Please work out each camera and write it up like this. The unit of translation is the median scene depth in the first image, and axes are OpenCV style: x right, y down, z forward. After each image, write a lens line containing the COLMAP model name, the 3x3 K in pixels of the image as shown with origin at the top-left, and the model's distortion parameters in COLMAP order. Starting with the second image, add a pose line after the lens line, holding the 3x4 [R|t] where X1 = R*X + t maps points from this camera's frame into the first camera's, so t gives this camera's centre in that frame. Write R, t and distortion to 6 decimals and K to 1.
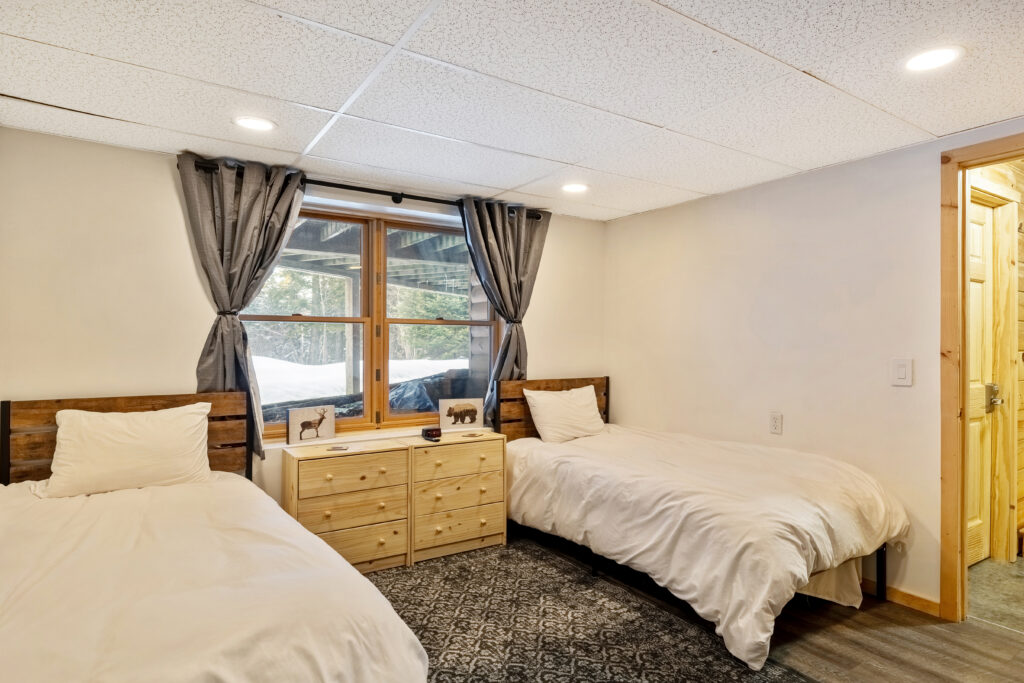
lens RADIAL K [[535.6, 0, 515.6], [0, 535.6, 342.8], [0, 0, 1]] dist [-0.005772, 0.001360]
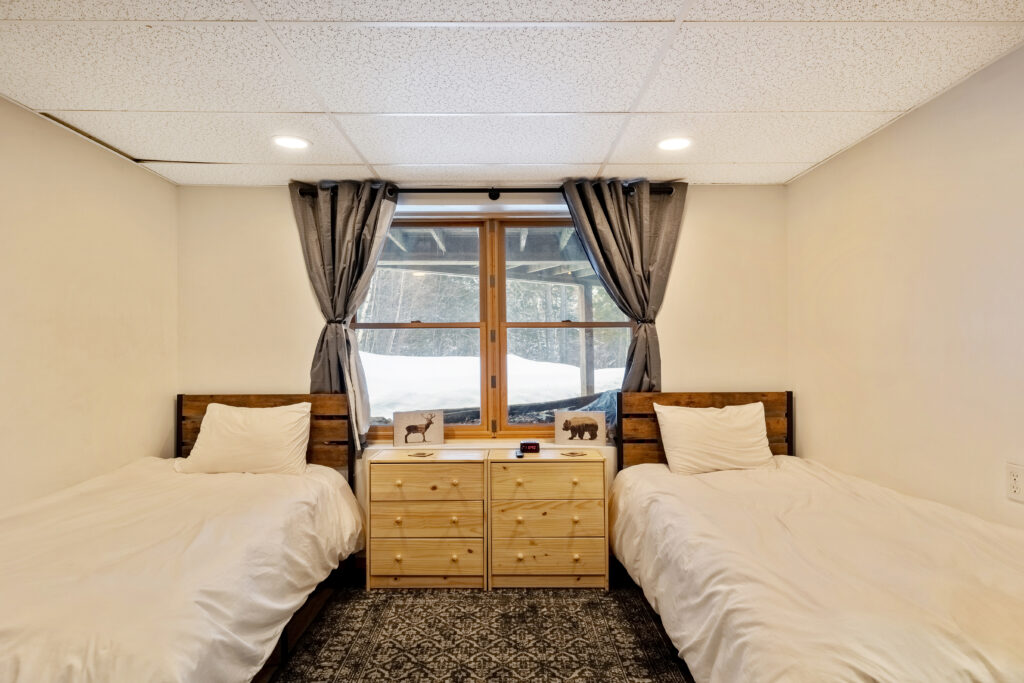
lens RADIAL K [[535.6, 0, 511.3], [0, 535.6, 343.6], [0, 0, 1]] dist [-0.005772, 0.001360]
pose [[0.853720, -0.013531, -0.520556, 0.315782], [0.006803, 0.999867, -0.014833, 0.007553], [0.520688, 0.009122, 0.853698, 0.230938]]
